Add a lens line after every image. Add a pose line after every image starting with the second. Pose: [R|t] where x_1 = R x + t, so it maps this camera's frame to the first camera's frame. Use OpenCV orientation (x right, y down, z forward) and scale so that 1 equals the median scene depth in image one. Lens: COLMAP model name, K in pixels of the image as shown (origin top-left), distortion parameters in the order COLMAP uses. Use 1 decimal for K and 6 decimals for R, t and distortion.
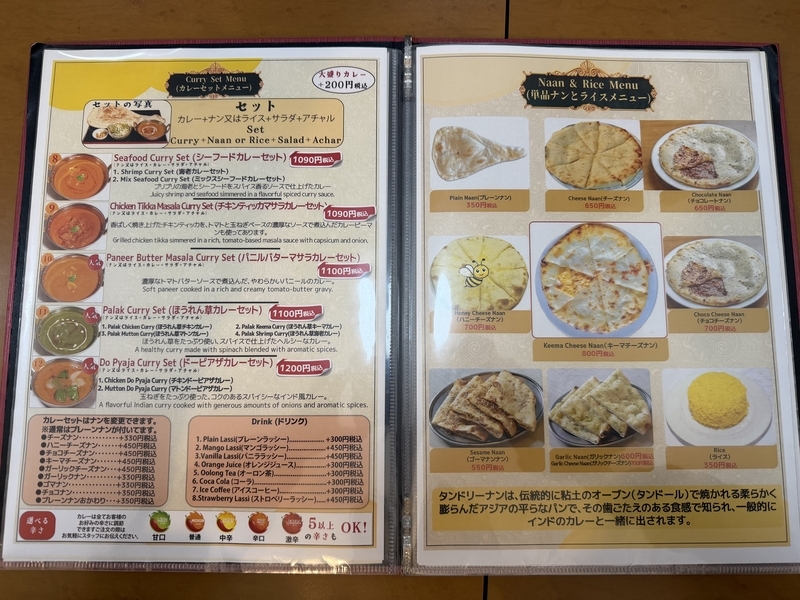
lens RADIAL K [[564.0, 0, 415.8], [0, 564.0, 294.5], [0, 0, 1]] dist [-0.097423, 0.069424]
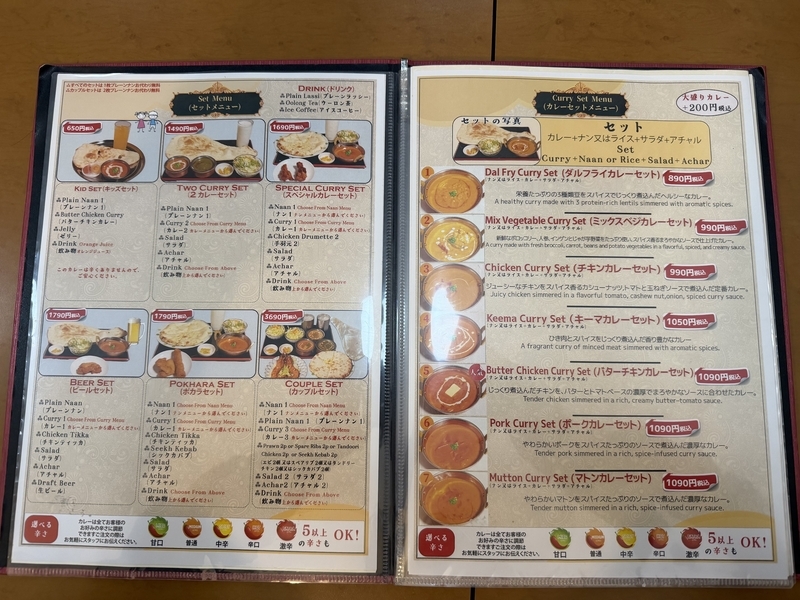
lens RADIAL K [[543.0, 0, 400.8], [0, 543.0, 298.7], [0, 0, 1]] dist [-0.033545, 0.003890]
pose [[0.999883, 0.010487, -0.011118, -0.684862], [-0.010668, 0.999809, -0.016383, -0.002373], [0.010944, 0.016500, 0.999804, 0.011341]]
